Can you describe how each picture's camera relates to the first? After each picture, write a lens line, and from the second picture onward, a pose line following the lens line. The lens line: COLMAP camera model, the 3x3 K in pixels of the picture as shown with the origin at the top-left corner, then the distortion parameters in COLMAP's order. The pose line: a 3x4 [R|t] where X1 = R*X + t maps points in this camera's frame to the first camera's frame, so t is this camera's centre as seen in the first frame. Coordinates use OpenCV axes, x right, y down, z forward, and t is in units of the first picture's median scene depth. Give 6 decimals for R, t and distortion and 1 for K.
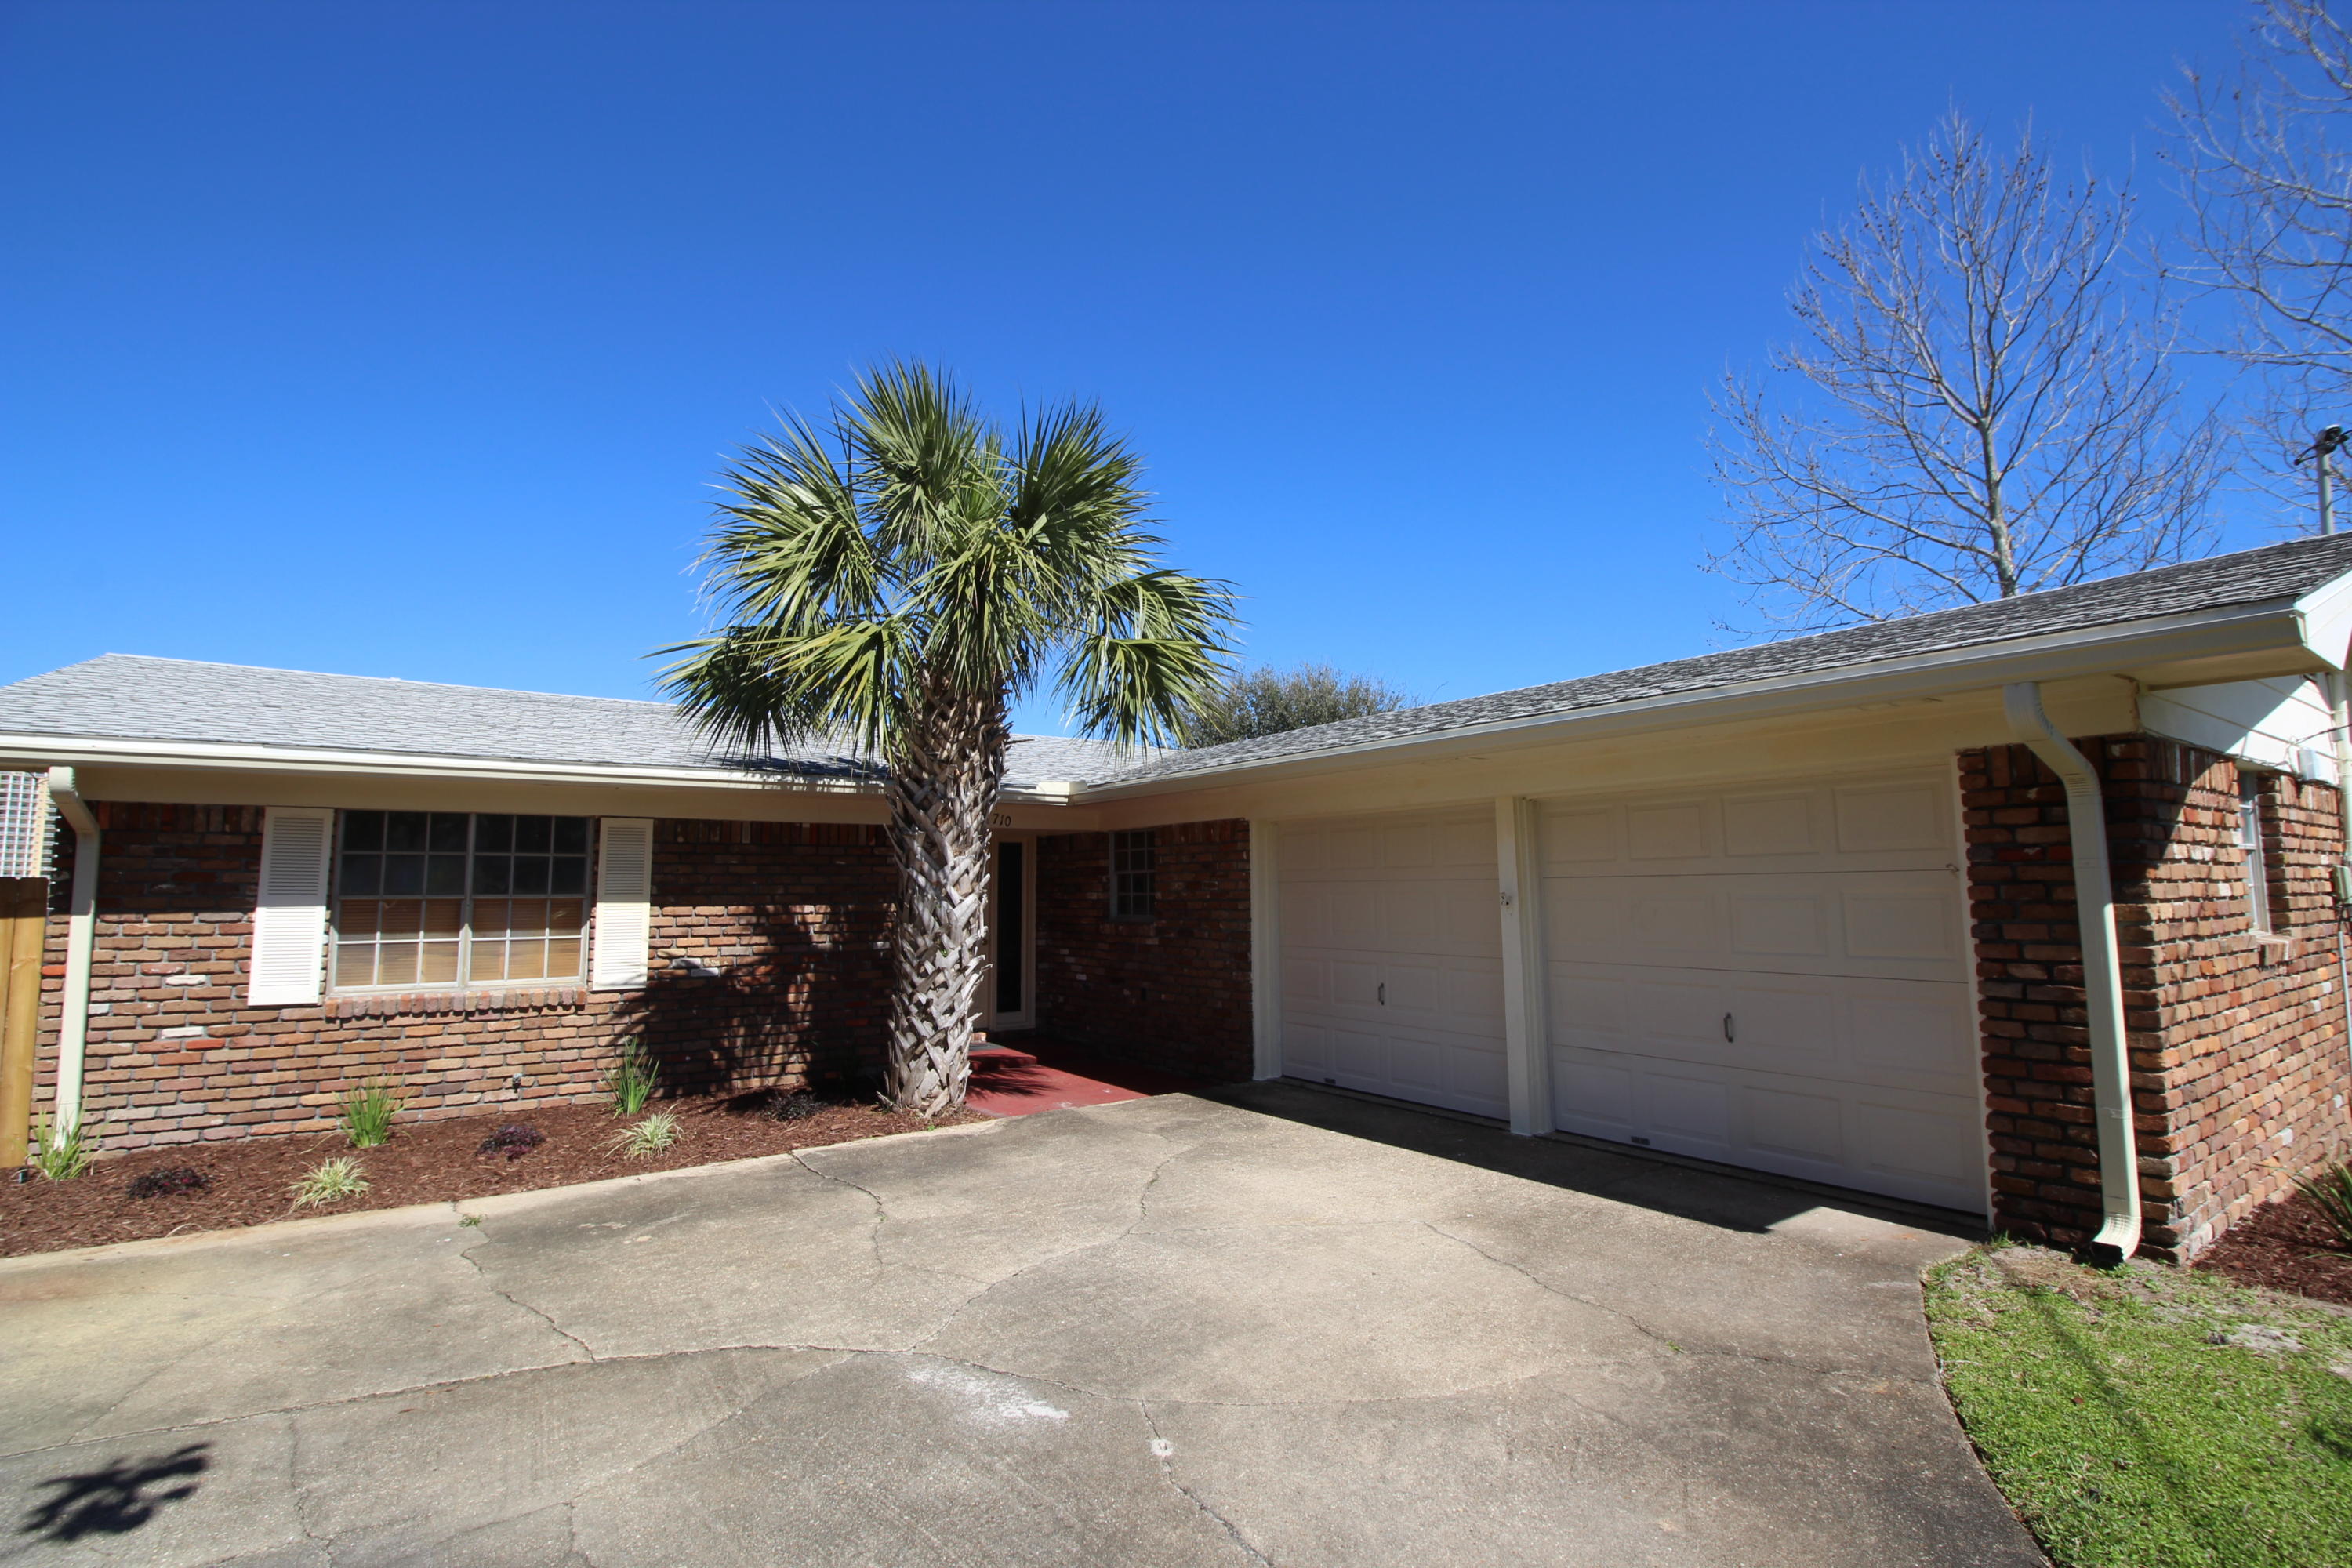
lens RADIAL K [[1101.7, 0, 1178.0], [0, 1101.7, 778.7], [0, 0, 1]] dist [0.001239, -0.013761]
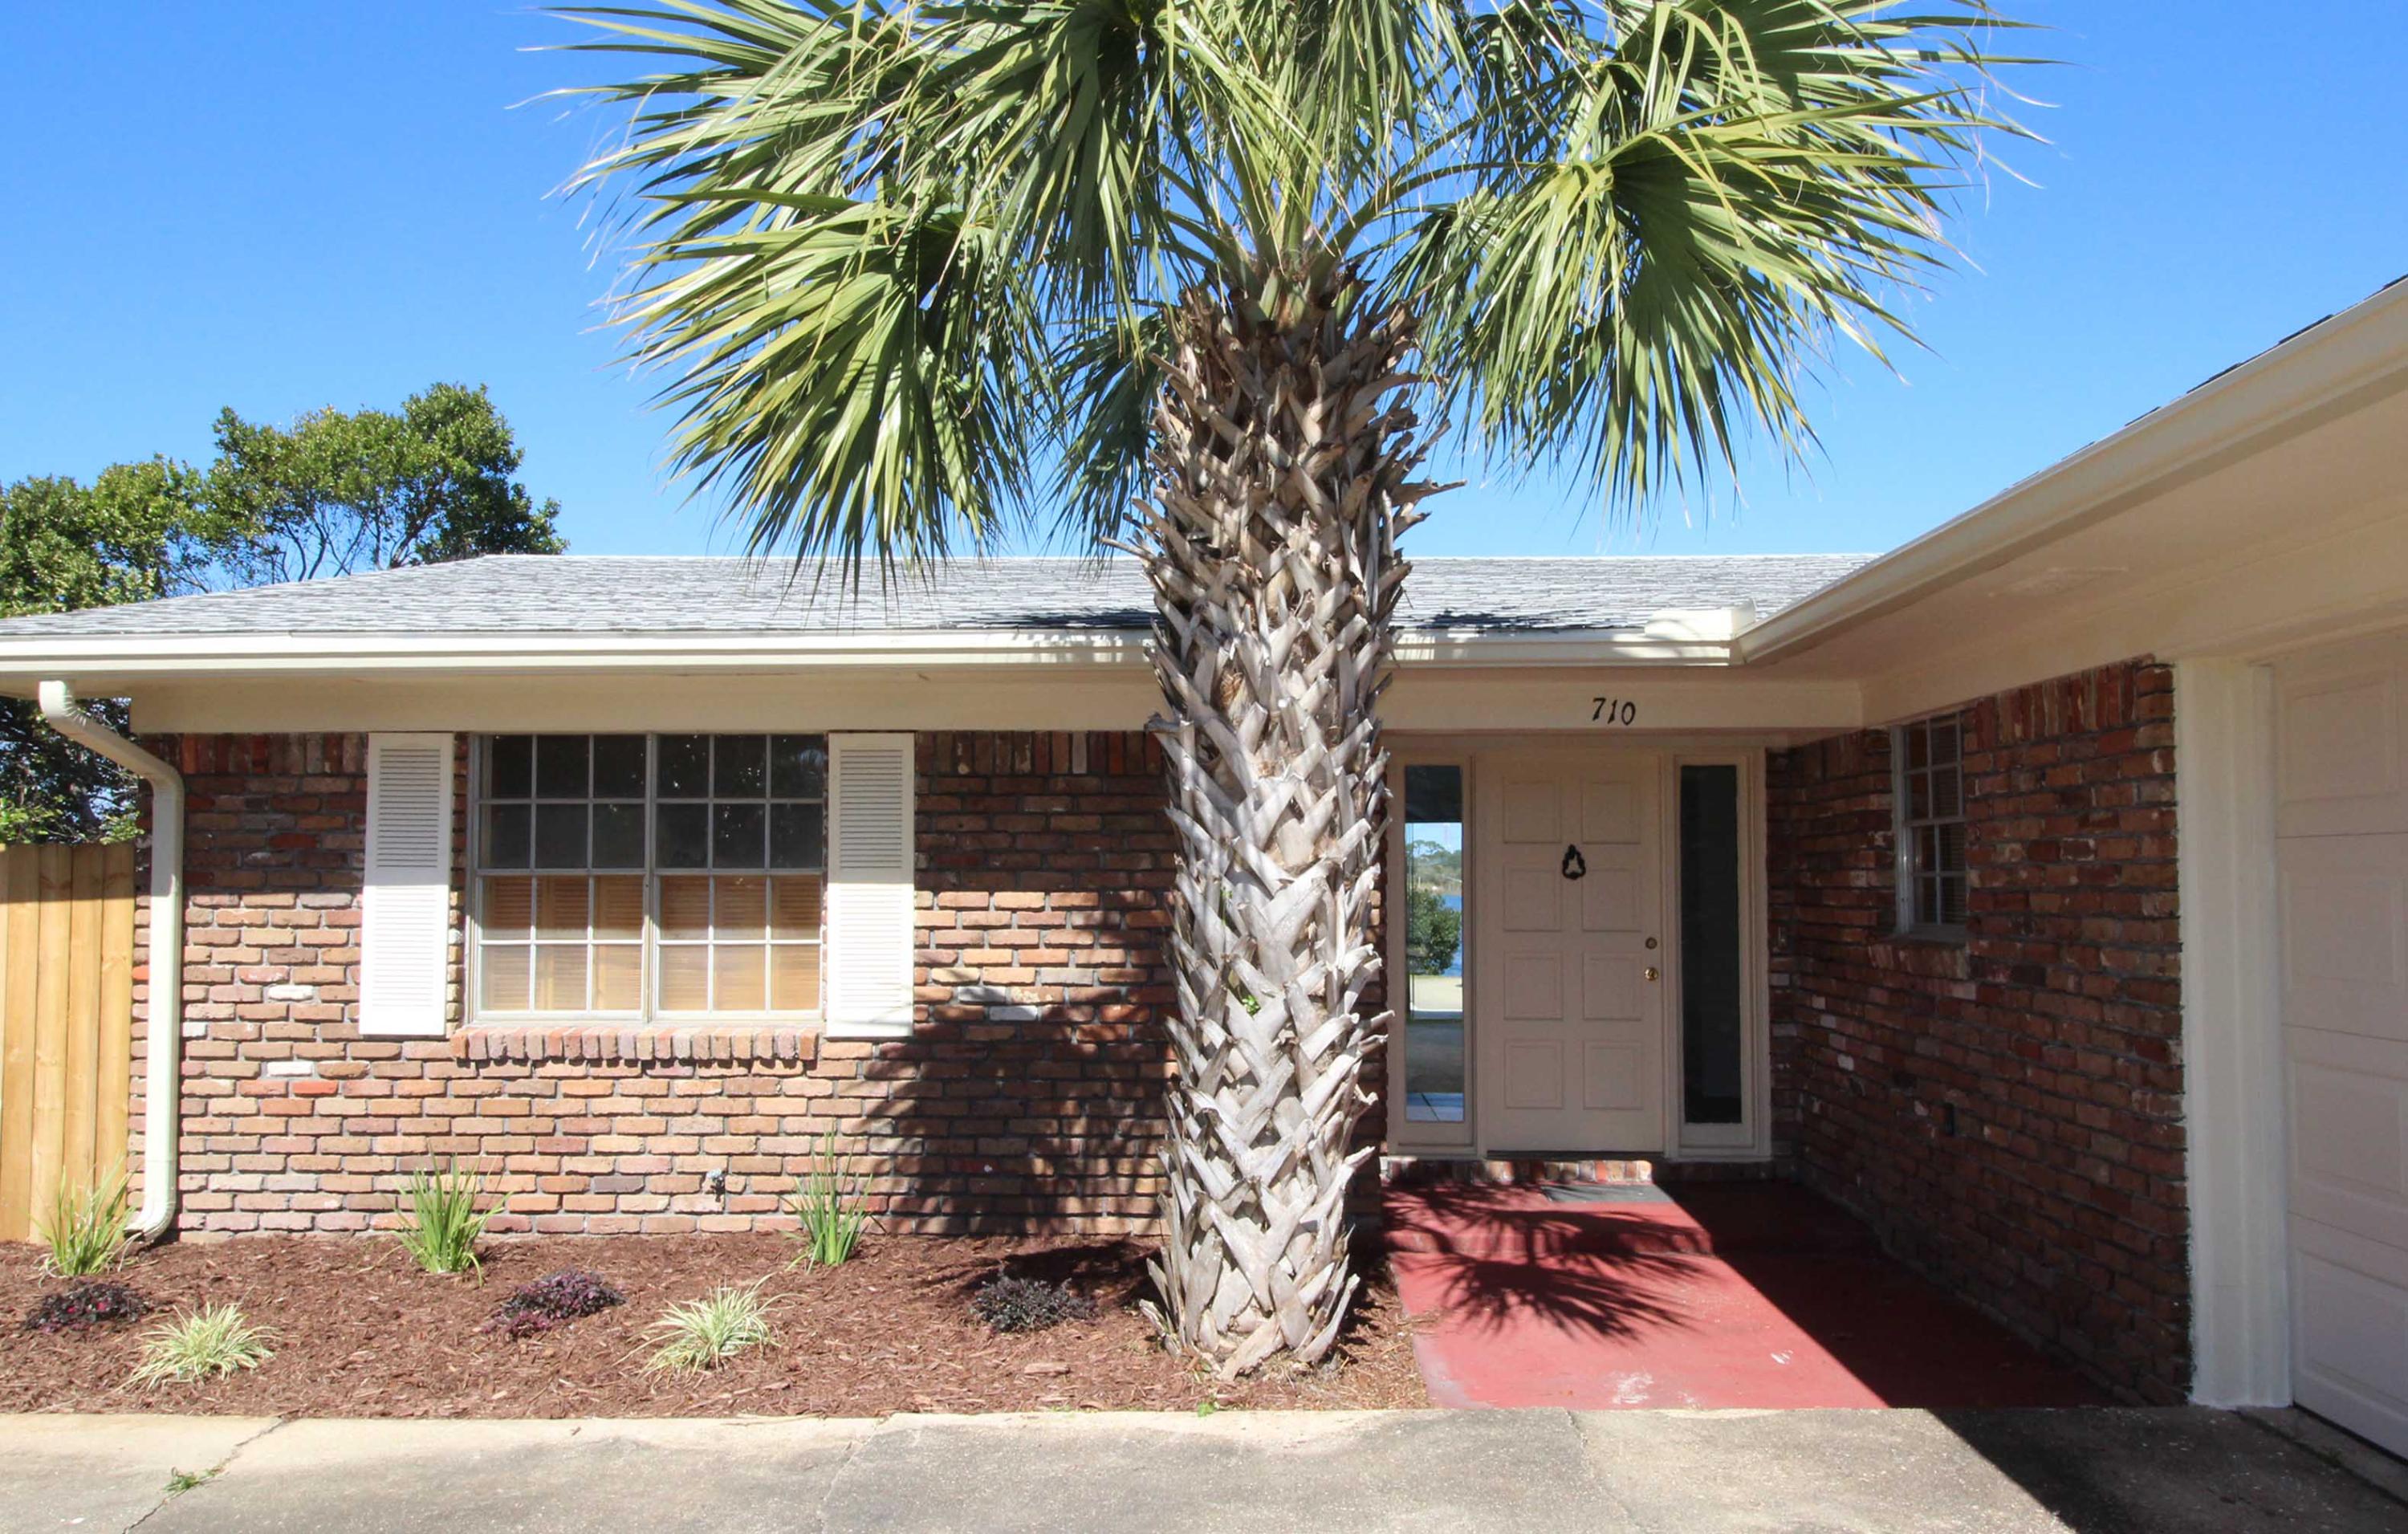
lens RADIAL K [[1688.2, 0, 1208.6], [0, 1688.2, 819.1], [0, 0, 1]] dist [0.016460, -0.002873]
pose [[0.803877, -0.015340, -0.594598, 0.158538], [0.055815, 0.997202, 0.049733, 0.050446], [0.592171, -0.073166, 0.802484, 0.446566]]
